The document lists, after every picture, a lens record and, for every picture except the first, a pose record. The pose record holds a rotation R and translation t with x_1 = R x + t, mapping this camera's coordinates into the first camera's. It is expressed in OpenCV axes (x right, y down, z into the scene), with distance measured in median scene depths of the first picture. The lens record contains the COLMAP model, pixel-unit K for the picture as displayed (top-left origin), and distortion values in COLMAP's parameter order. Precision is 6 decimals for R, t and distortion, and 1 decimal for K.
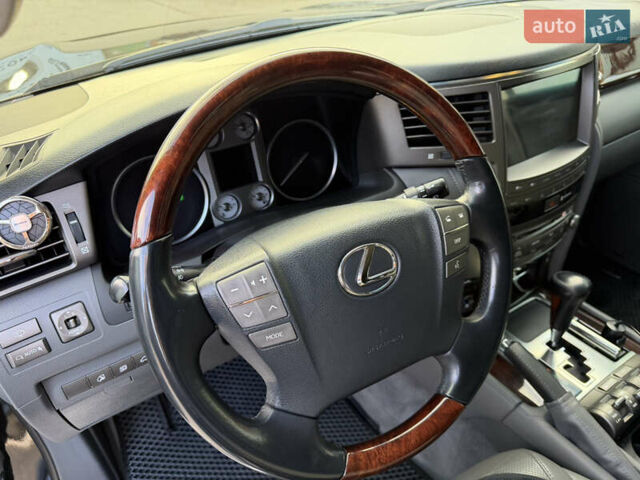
lens RADIAL K [[449.1, 0, 320.5], [0, 449.1, 243.2], [0, 0, 1]] dist [0.043370, -0.054307]
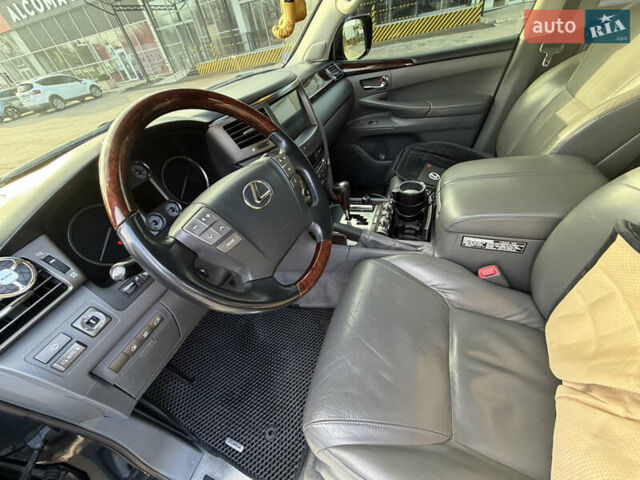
lens RADIAL K [[250.7, 0, 315.6], [0, 250.7, 238.1], [0, 0, 1]] dist [0.001209, -0.000177]
pose [[0.796278, -0.476503, 0.372675, -0.142009], [0.475187, 0.873940, 0.102110, 0.180606], [-0.374351, 0.095783, 0.922327, -0.020396]]
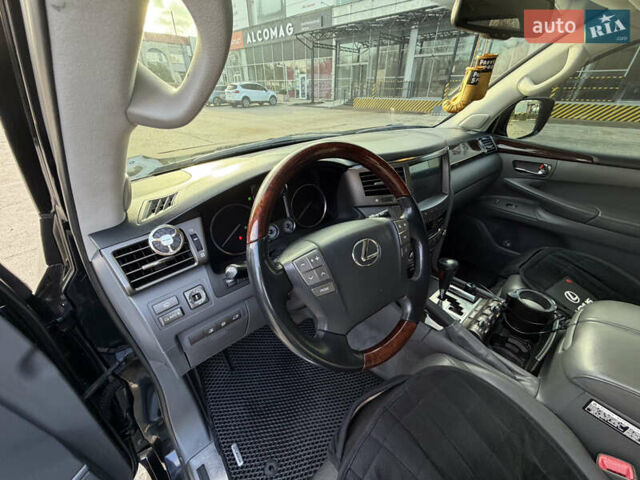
lens RADIAL K [[250.7, 0, 319.7], [0, 250.7, 239.6], [0, 0, 1]] dist [0.001209, -0.000177]
pose [[0.991578, -0.057440, 0.116072, -0.165710], [0.068518, 0.993229, -0.093821, 0.072933], [-0.109897, 0.100984, 0.988800, -0.016074]]
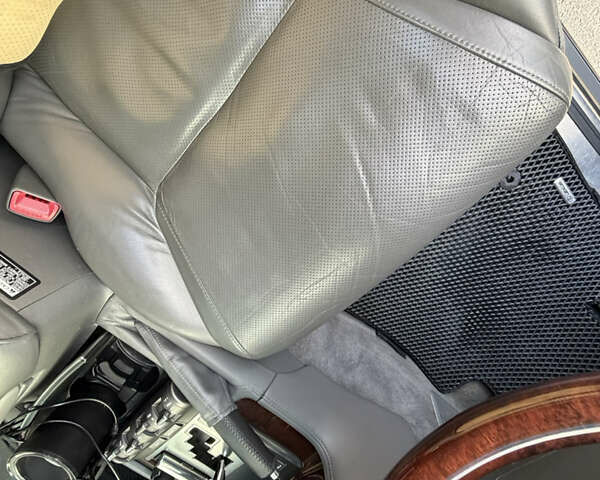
lens RADIAL K [[320.3, 0, 299.4], [0, 320.3, 245.2], [0, 0, 1]] dist [0.003440, -0.000028]
pose [[-0.964754, 0.185488, 0.186664, 0.262509], [-0.058471, -0.842702, 0.535196, 0.384850], [0.256574, 0.505418, 0.823846, 0.460327]]
